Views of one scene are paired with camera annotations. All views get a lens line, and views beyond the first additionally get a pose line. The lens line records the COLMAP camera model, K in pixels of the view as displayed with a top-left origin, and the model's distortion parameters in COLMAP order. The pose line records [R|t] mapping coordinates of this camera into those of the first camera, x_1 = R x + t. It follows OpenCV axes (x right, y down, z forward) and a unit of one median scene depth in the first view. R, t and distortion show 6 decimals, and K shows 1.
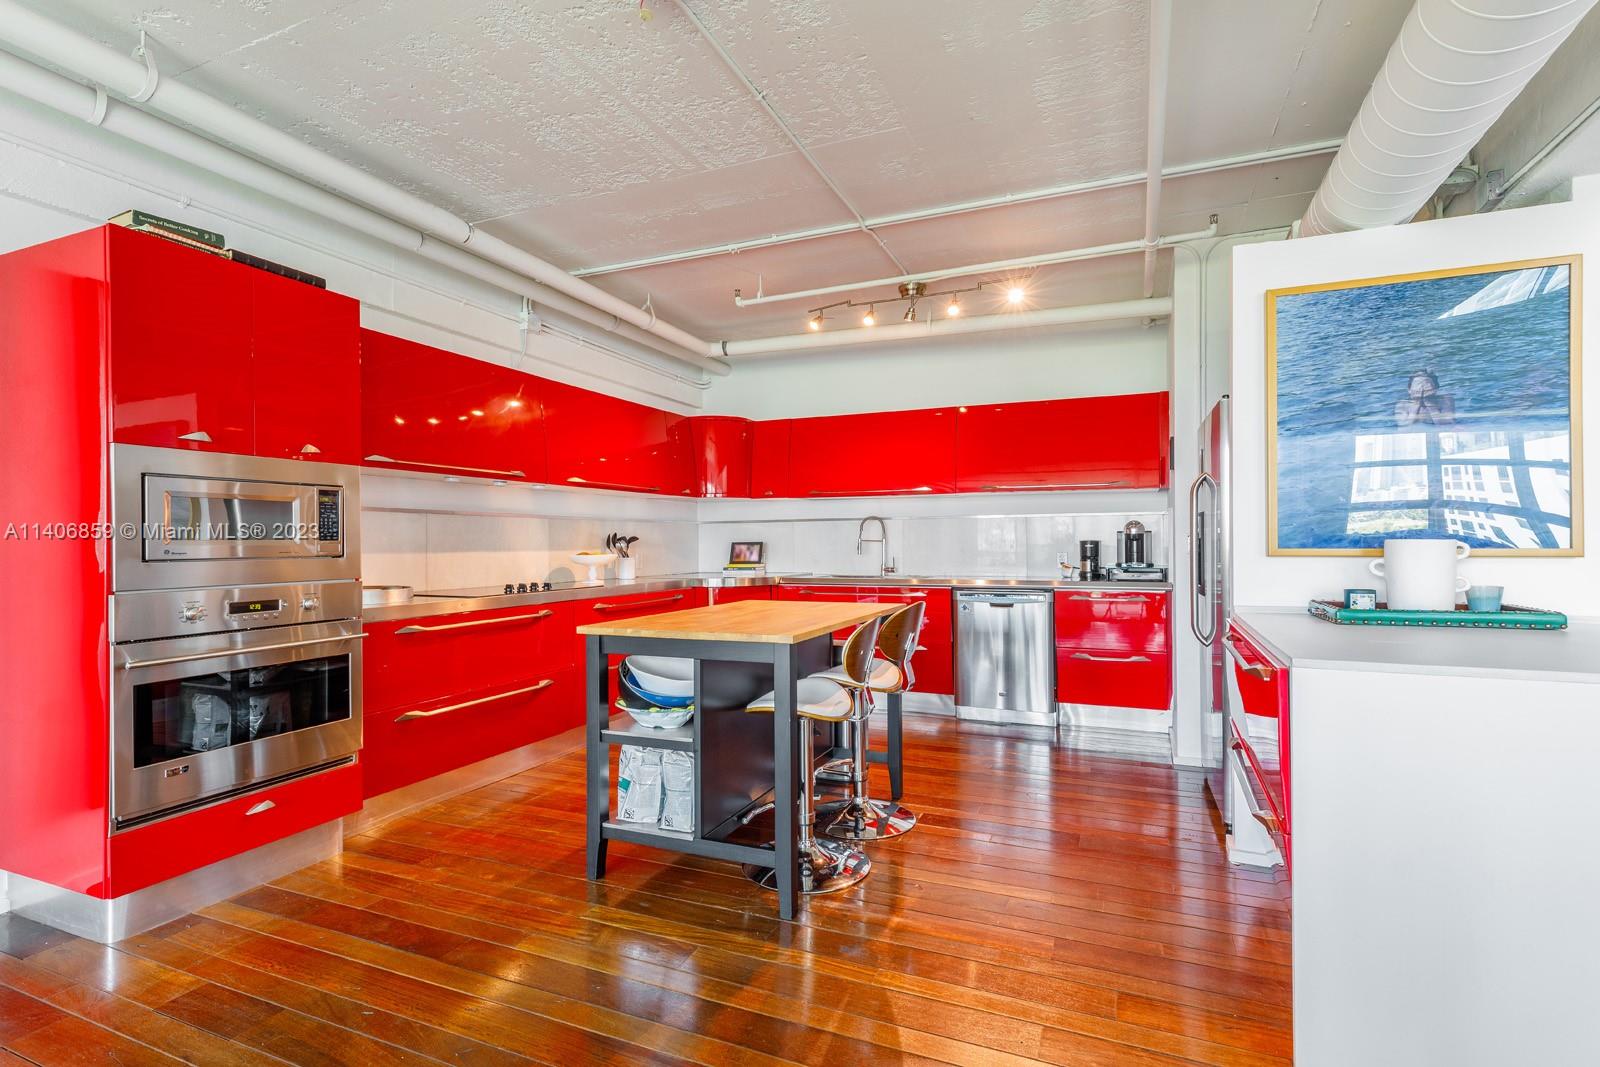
lens RADIAL K [[690.2, 0, 701.0], [0, 690.2, 540.7], [0, 0, 1]] dist [0.003404, 0.000156]
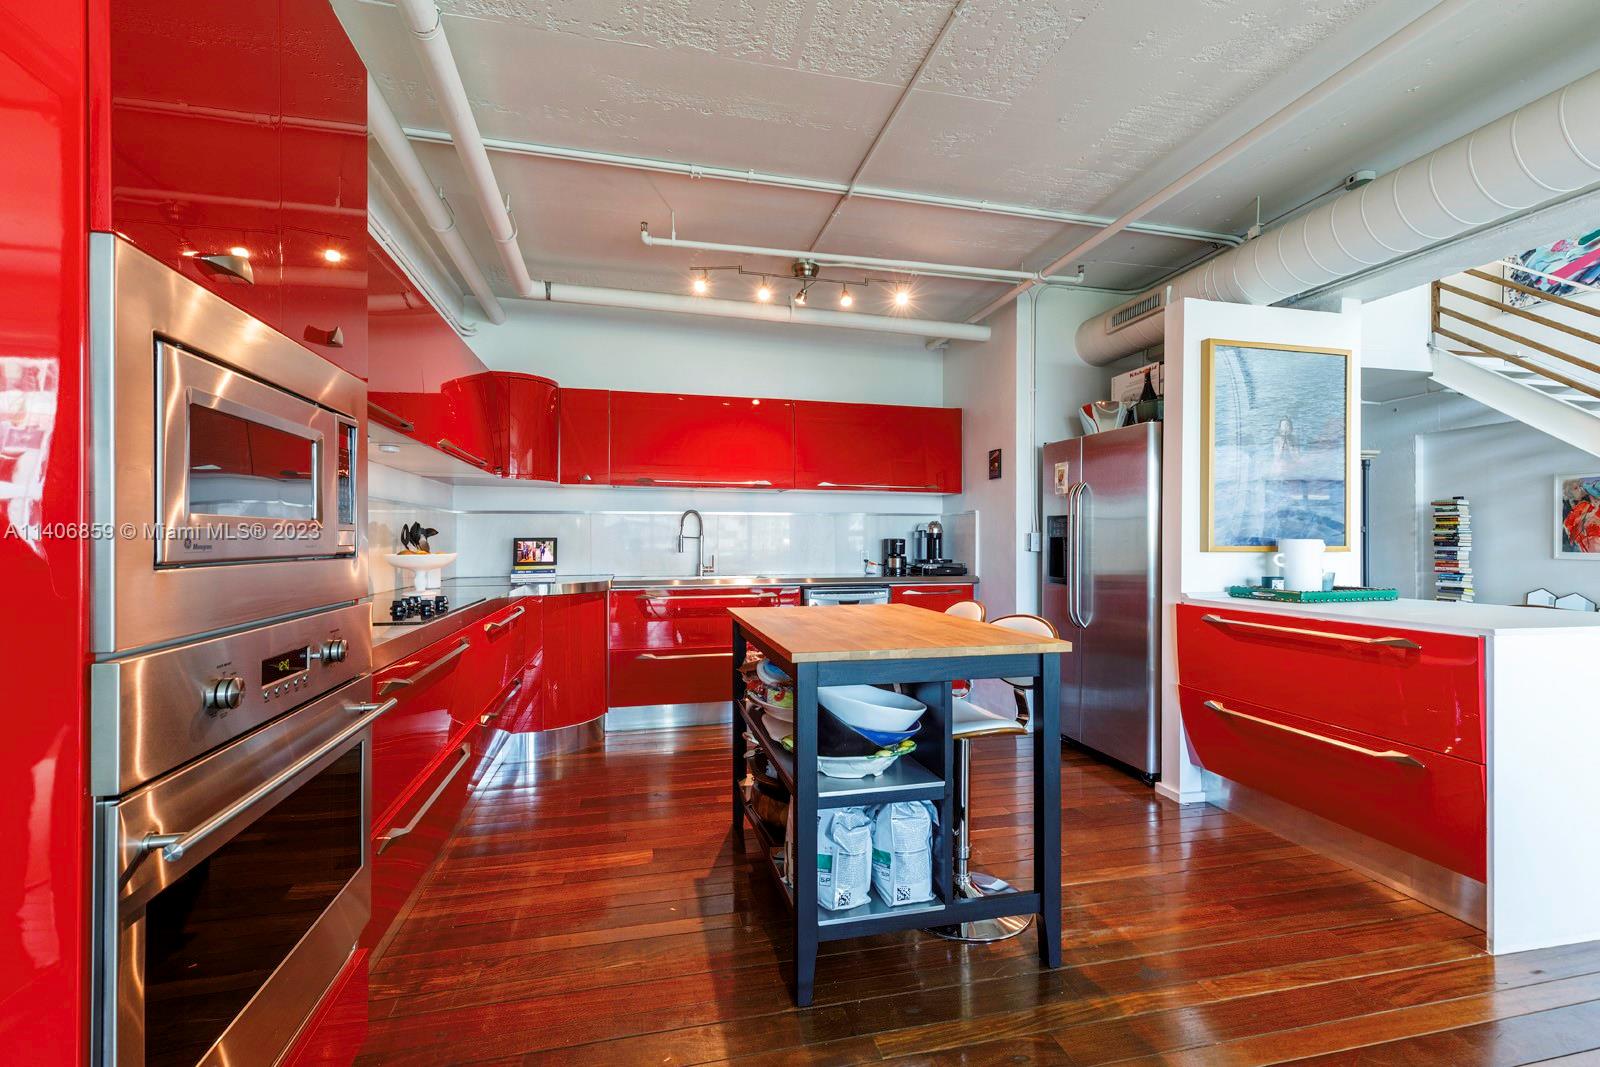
lens RADIAL K [[748.9, 0, 831.0], [0, 748.9, 535.2], [0, 0, 1]] dist [0.001499, -0.000014]
pose [[0.808347, 0.012272, 0.588578, -0.265593], [-0.009459, 0.999924, -0.007859, 0.004399], [-0.588630, 0.000785, 0.808402, 0.160566]]
